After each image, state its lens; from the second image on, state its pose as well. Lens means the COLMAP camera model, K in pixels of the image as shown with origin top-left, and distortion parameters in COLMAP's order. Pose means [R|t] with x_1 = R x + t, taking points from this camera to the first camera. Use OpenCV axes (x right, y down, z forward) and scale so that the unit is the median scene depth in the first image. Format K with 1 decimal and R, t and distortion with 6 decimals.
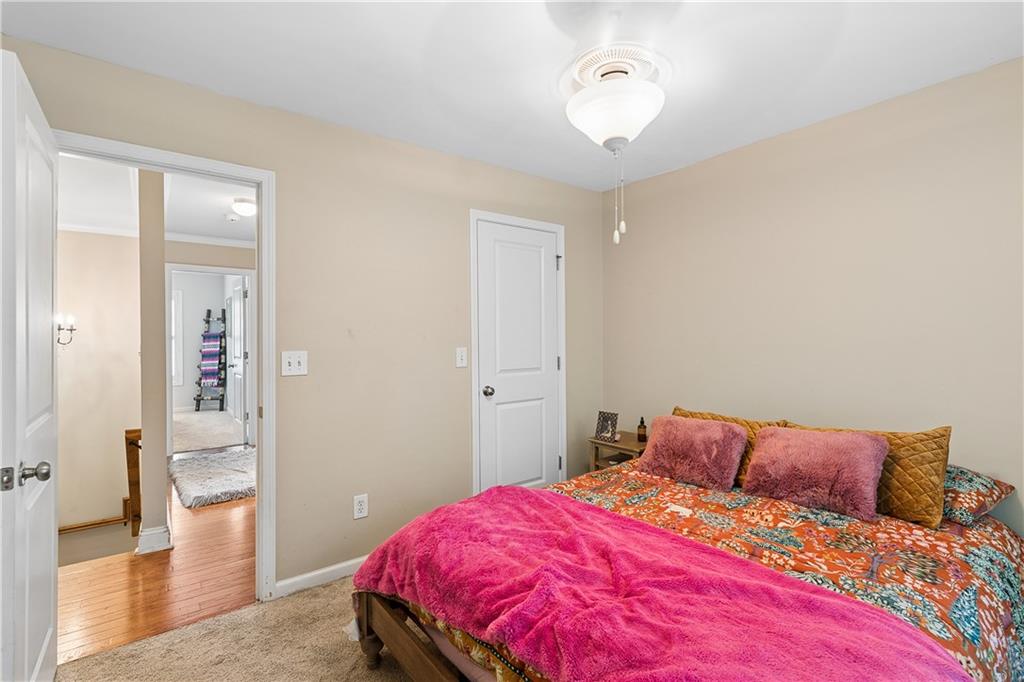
lens RADIAL K [[460.5, 0, 510.7], [0, 460.5, 337.2], [0, 0, 1]] dist [-0.007804, 0.003244]
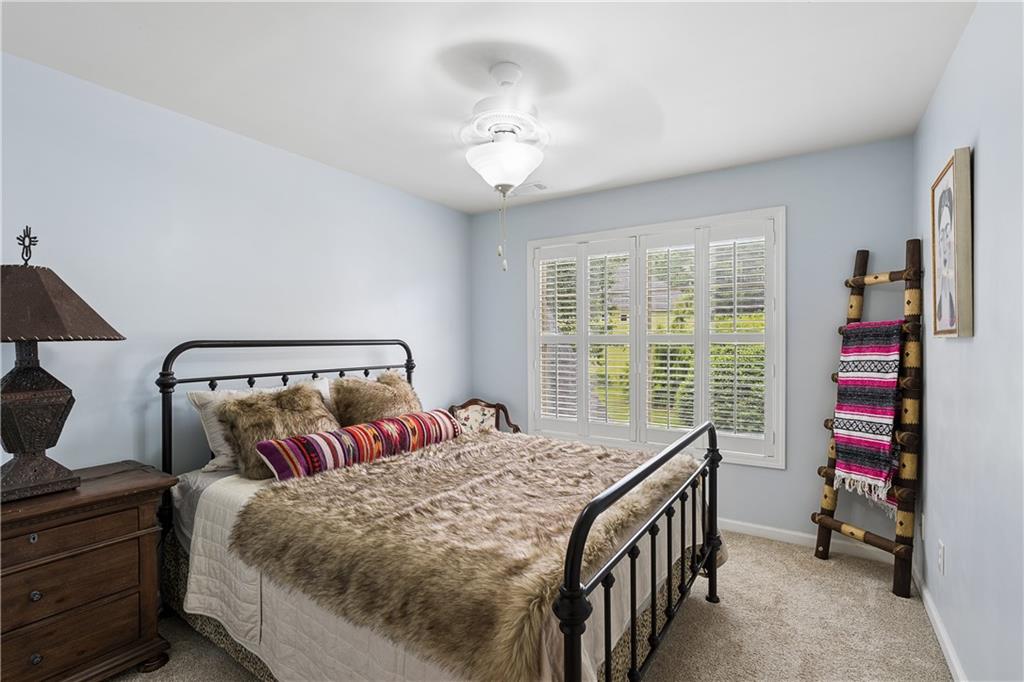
lens RADIAL K [[460.5, 0, 511.8], [0, 460.5, 337.0], [0, 0, 1]] dist [-0.007804, 0.003244]
pose [[0.291000, 0.007537, -0.956693, -0.427072], [-0.006217, 0.999963, 0.005986, -0.000098], [0.956703, 0.004206, 0.291036, 0.681161]]
